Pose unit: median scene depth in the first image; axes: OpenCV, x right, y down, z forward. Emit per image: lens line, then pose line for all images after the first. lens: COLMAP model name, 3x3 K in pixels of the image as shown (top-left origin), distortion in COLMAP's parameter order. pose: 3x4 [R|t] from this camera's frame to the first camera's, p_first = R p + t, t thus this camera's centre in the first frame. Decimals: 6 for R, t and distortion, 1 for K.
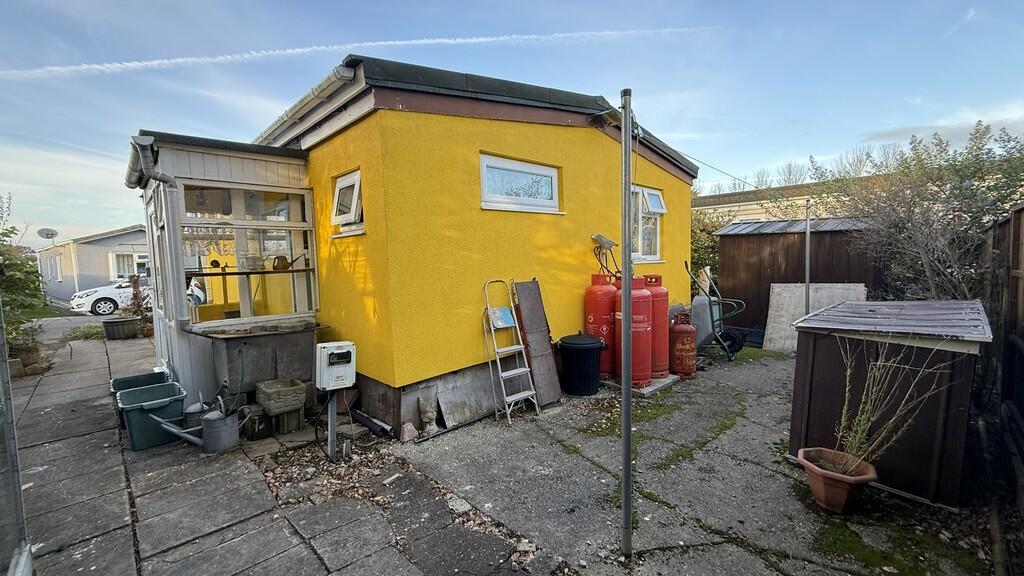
lens RADIAL K [[406.5, 0, 512.8], [0, 406.5, 283.1], [0, 0, 1]] dist [-0.003607, 0.000706]
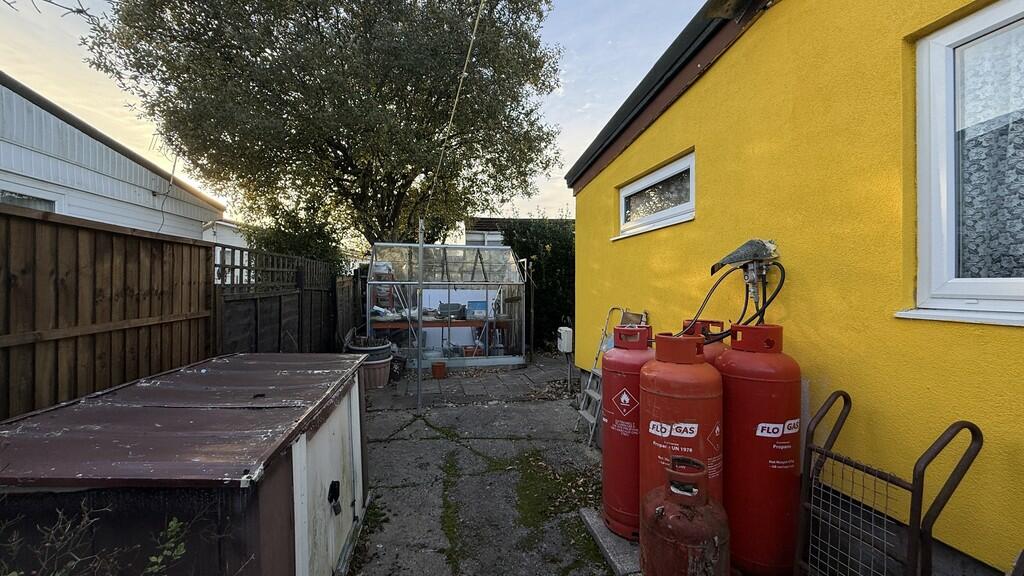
lens RADIAL K [[406.5, 0, 508.5], [0, 406.5, 286.5], [0, 0, 1]] dist [-0.003607, 0.000706]
pose [[-0.534657, 0.028249, -0.844597, 1.193656], [-0.042693, 0.997262, 0.060382, -0.136352], [0.843990, 0.068342, -0.531987, 1.609723]]
